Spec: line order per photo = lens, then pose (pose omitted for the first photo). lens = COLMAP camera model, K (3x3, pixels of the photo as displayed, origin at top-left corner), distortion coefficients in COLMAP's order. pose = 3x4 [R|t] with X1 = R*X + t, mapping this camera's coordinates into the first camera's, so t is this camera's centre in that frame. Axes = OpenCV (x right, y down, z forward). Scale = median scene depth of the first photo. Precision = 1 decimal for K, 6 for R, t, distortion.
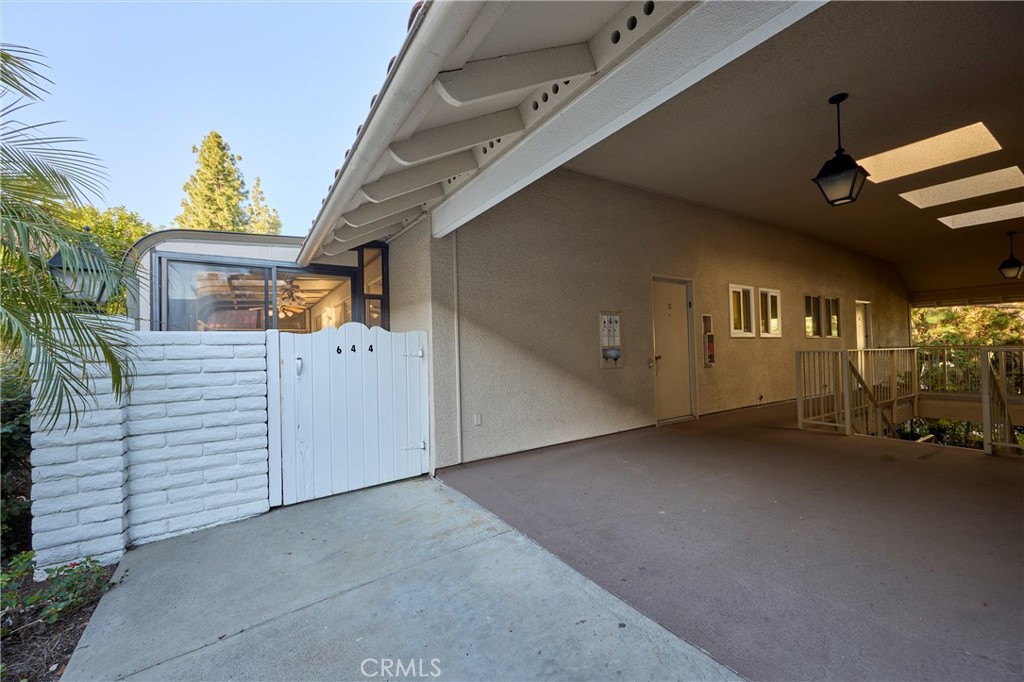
lens RADIAL K [[410.0, 0, 513.7], [0, 410.0, 342.1], [0, 0, 1]] dist [0.001889, 0.000111]
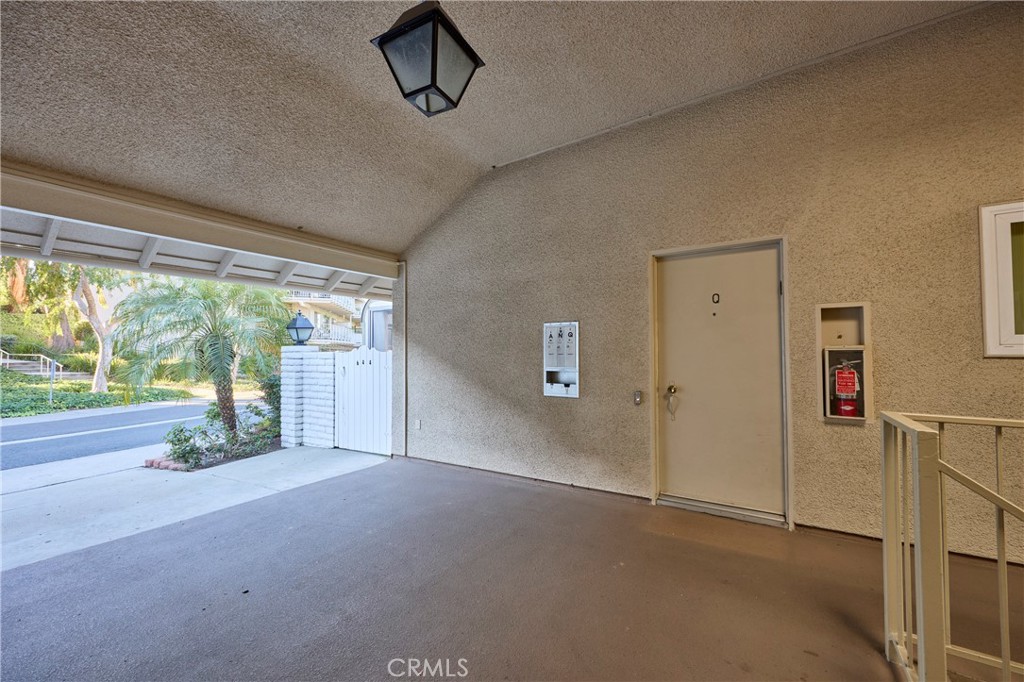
lens RADIAL K [[410.0, 0, 513.7], [0, 410.0, 342.1], [0, 0, 1]] dist [0.001889, 0.000111]
pose [[0.402773, -0.001490, -0.915299, 0.895722], [0.015320, 0.999870, 0.005113, -0.042304], [0.915172, -0.016082, 0.402744, 0.619365]]
